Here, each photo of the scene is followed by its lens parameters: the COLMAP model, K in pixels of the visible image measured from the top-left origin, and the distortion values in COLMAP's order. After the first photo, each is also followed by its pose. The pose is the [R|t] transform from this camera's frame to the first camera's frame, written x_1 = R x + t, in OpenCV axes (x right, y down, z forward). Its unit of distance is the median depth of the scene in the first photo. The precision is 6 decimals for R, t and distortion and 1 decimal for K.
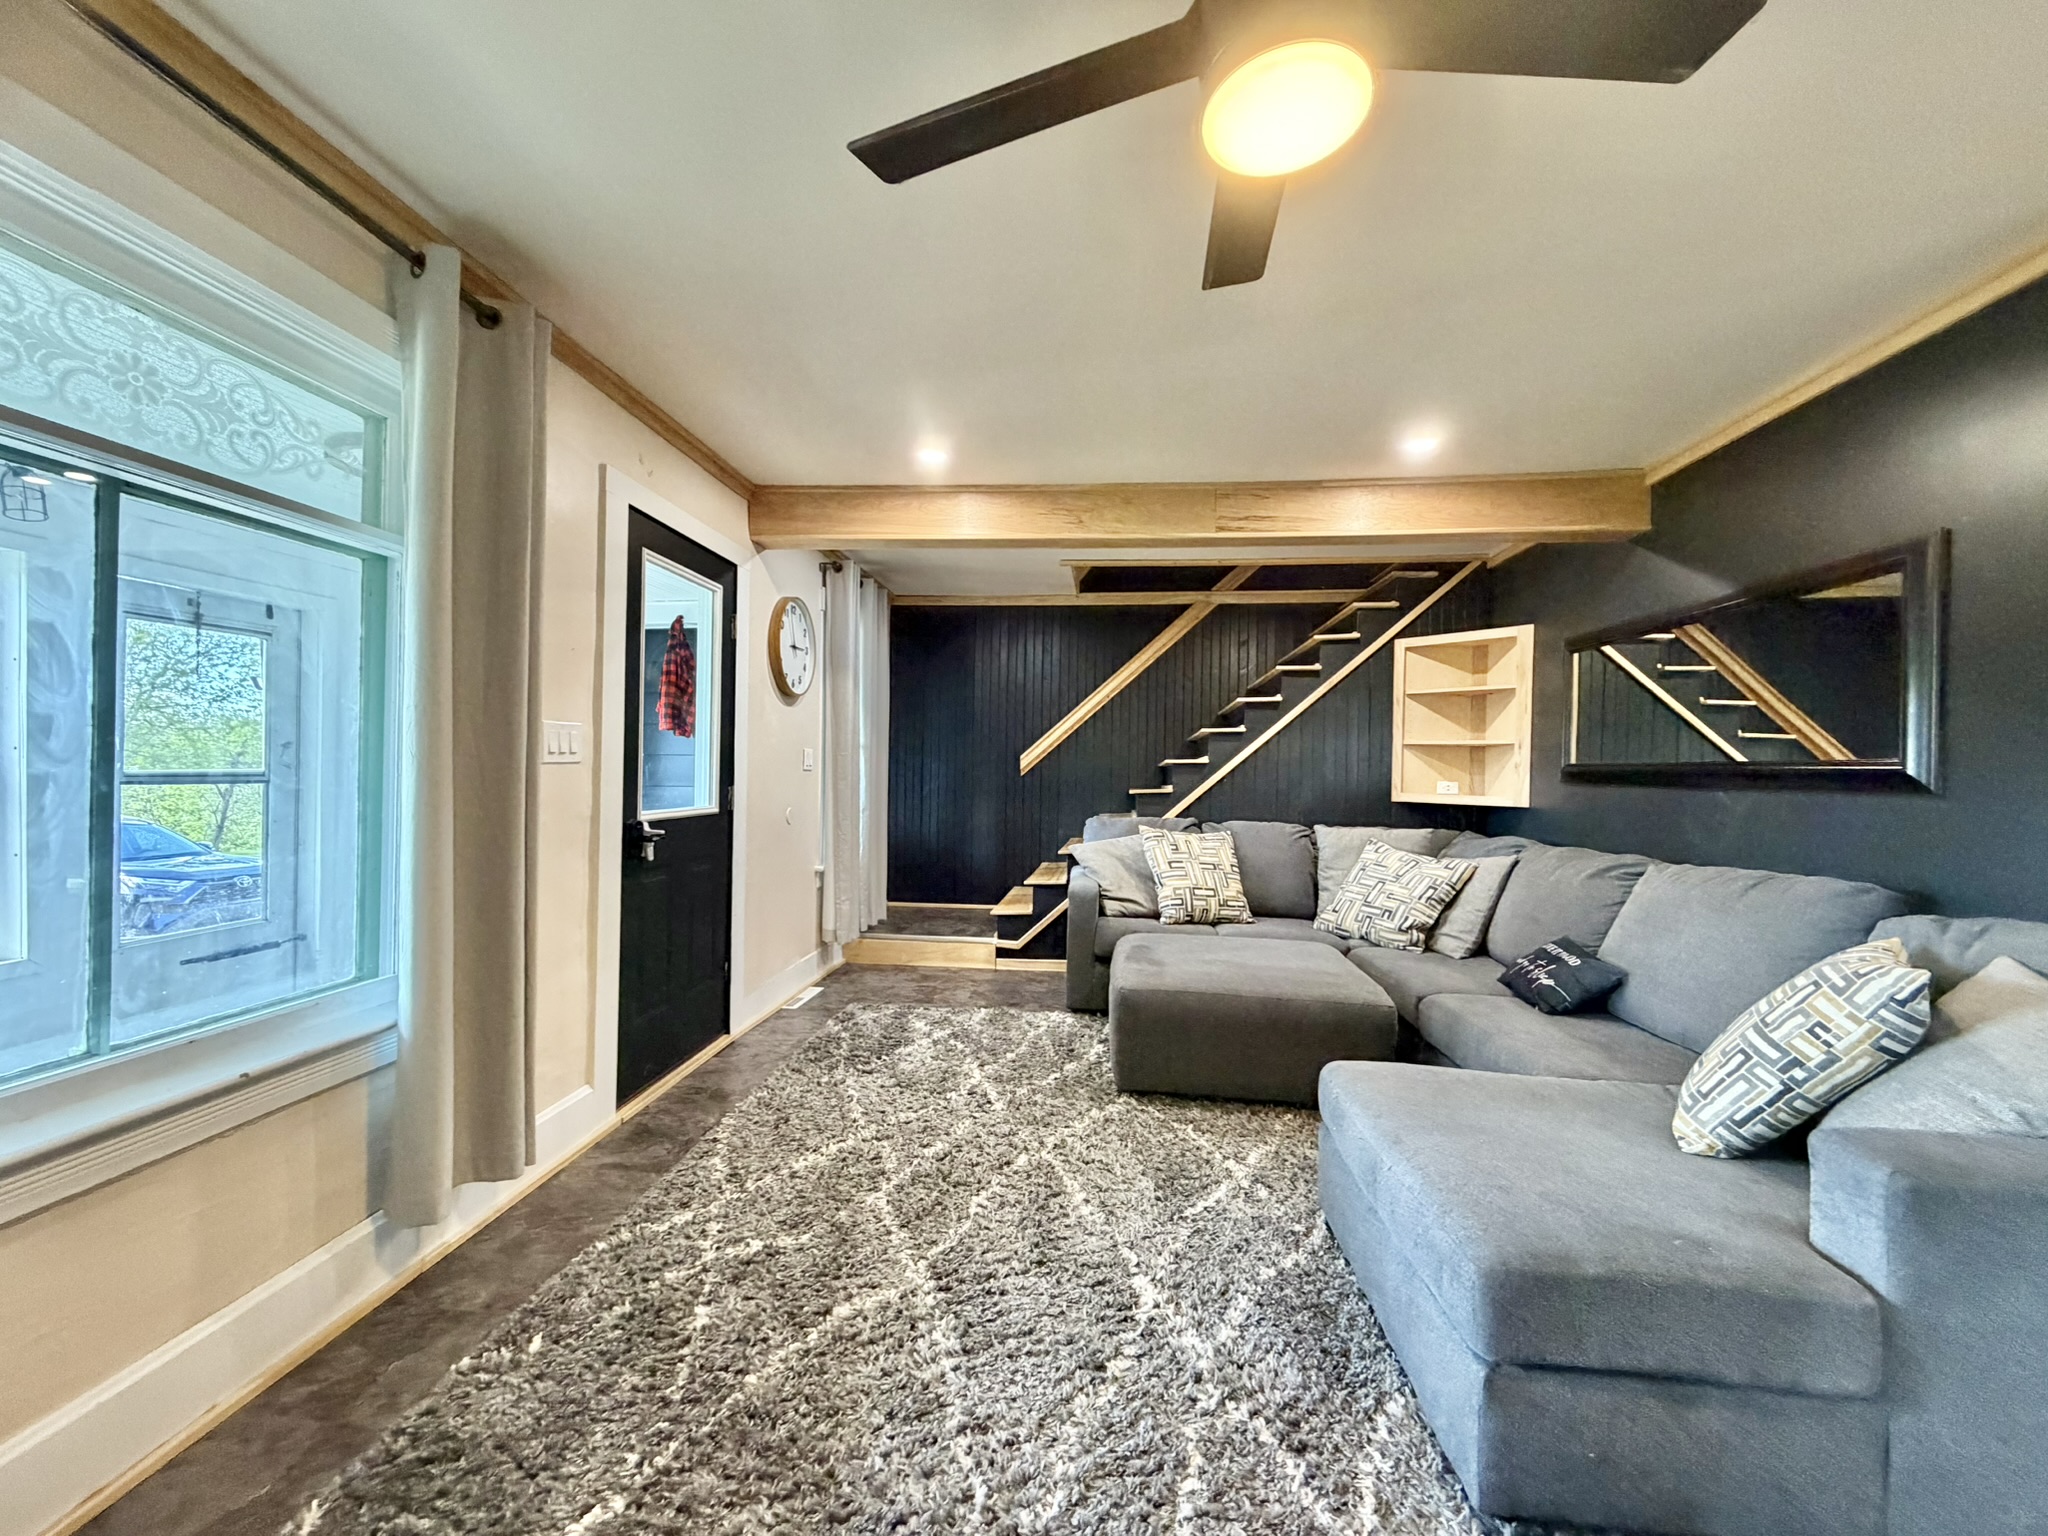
lens RADIAL K [[815.1, 0, 1020.6], [0, 815.1, 768.6], [0, 0, 1]] dist [-0.001915, 0.000151]
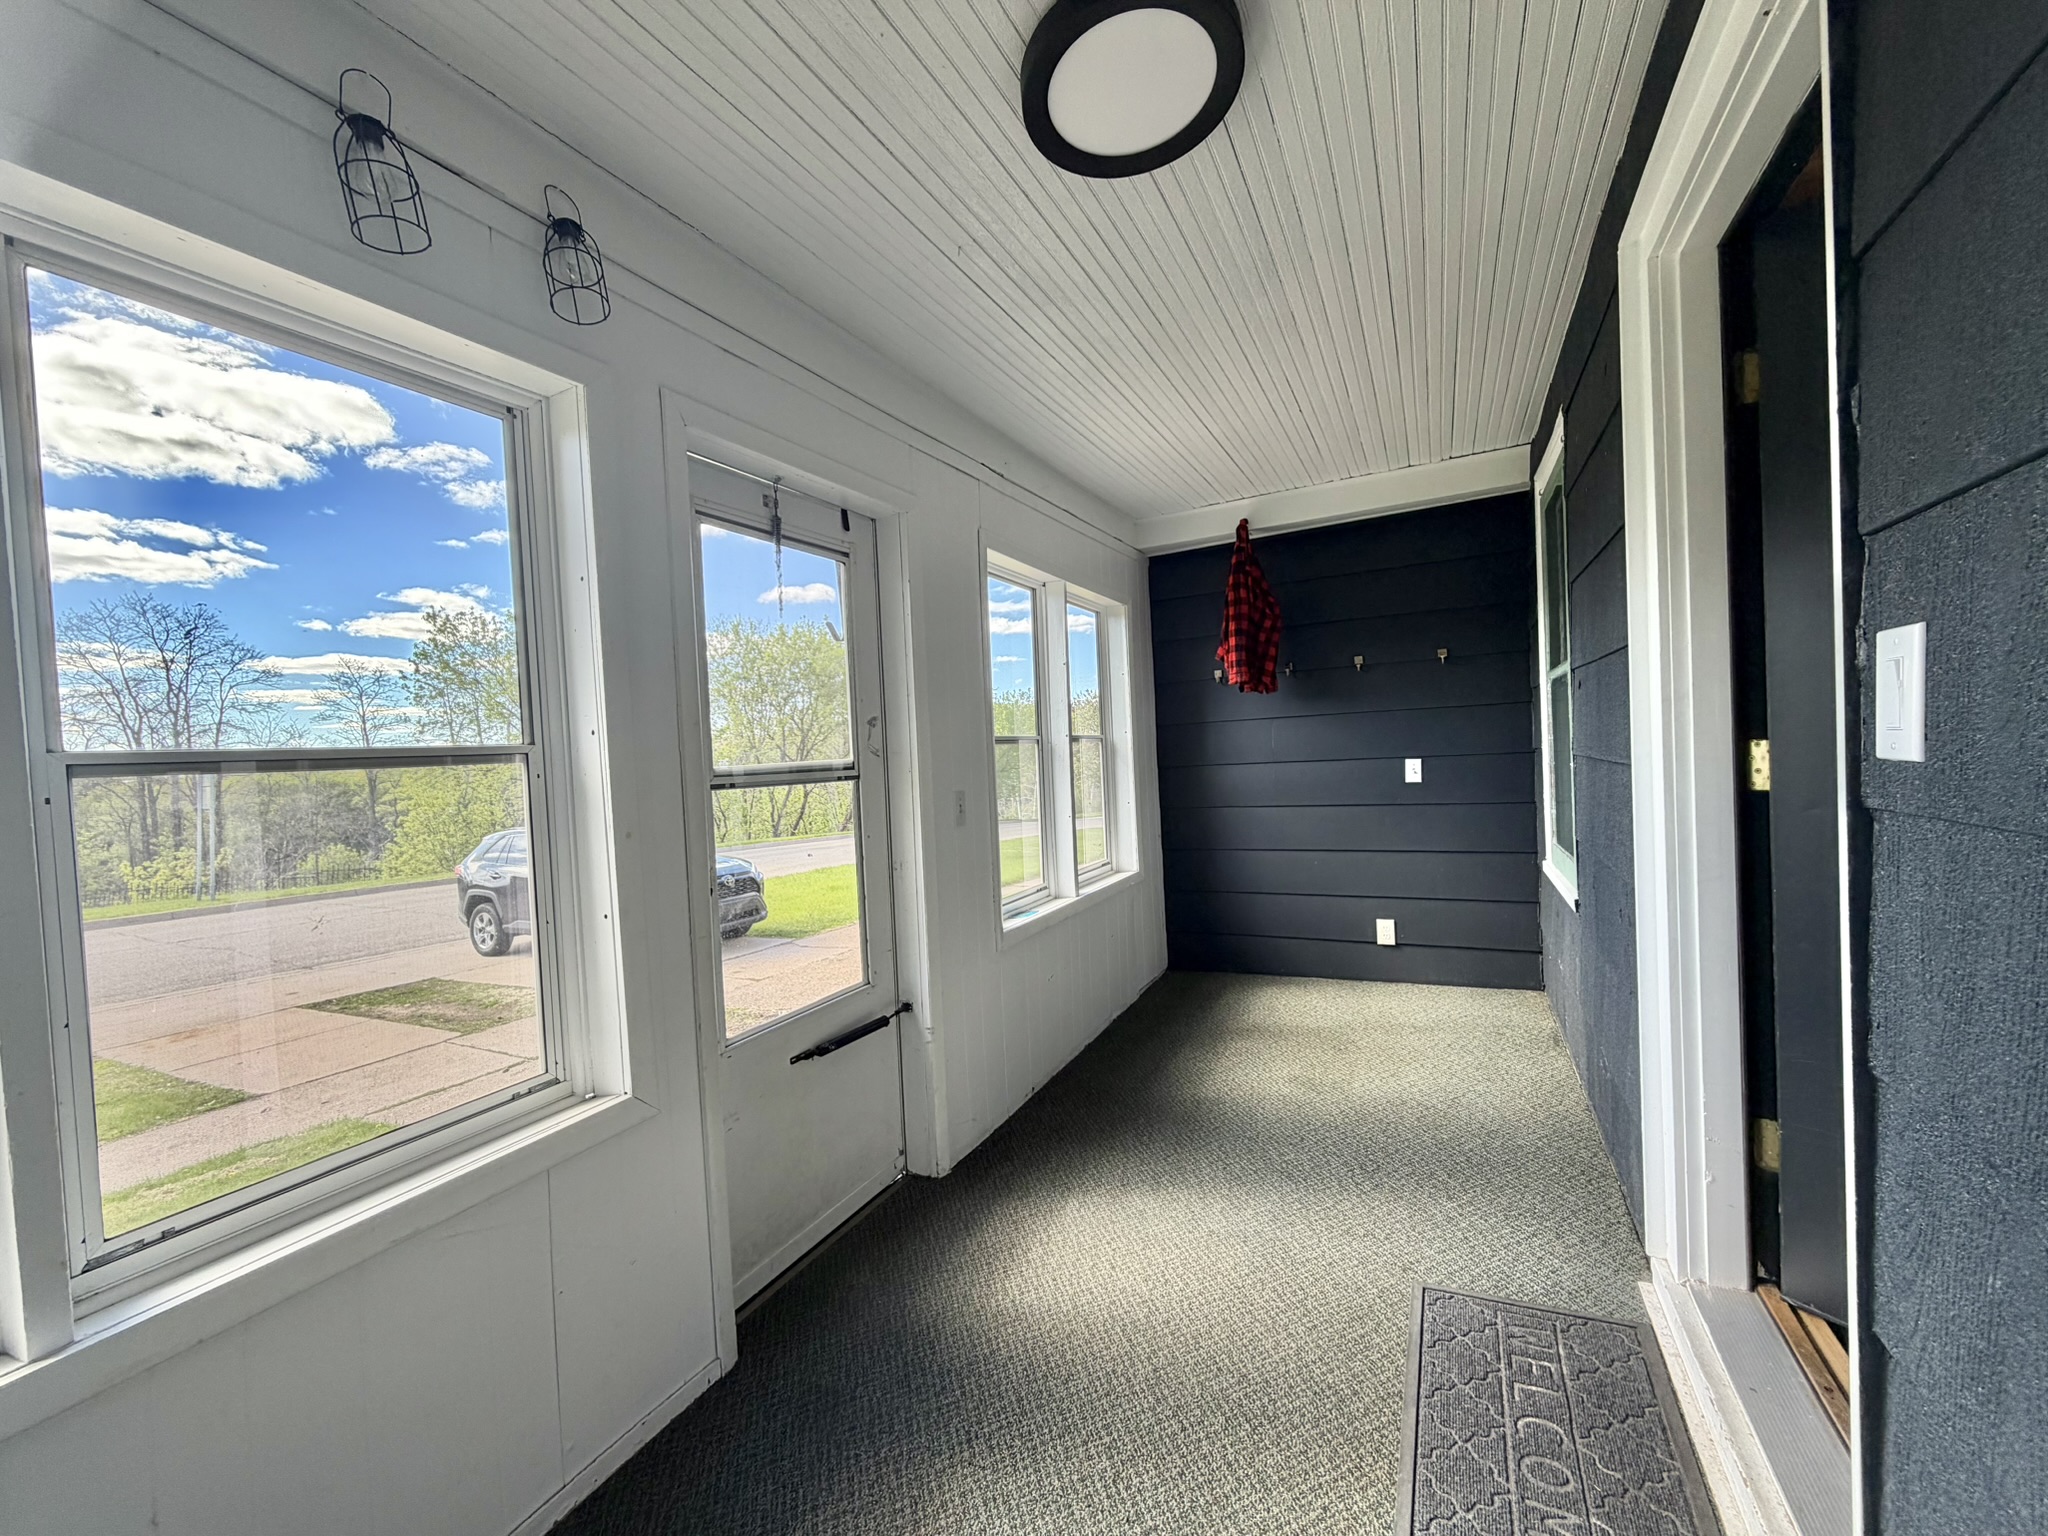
lens RADIAL K [[815.1, 0, 1020.6], [0, 815.1, 768.6], [0, 0, 1]] dist [-0.001915, 0.000151]
pose [[0.931863, -0.048374, -0.359571, -0.306059], [0.057635, 0.998224, 0.015071, 0.003643], [0.358203, -0.034768, 0.932996, 0.232616]]
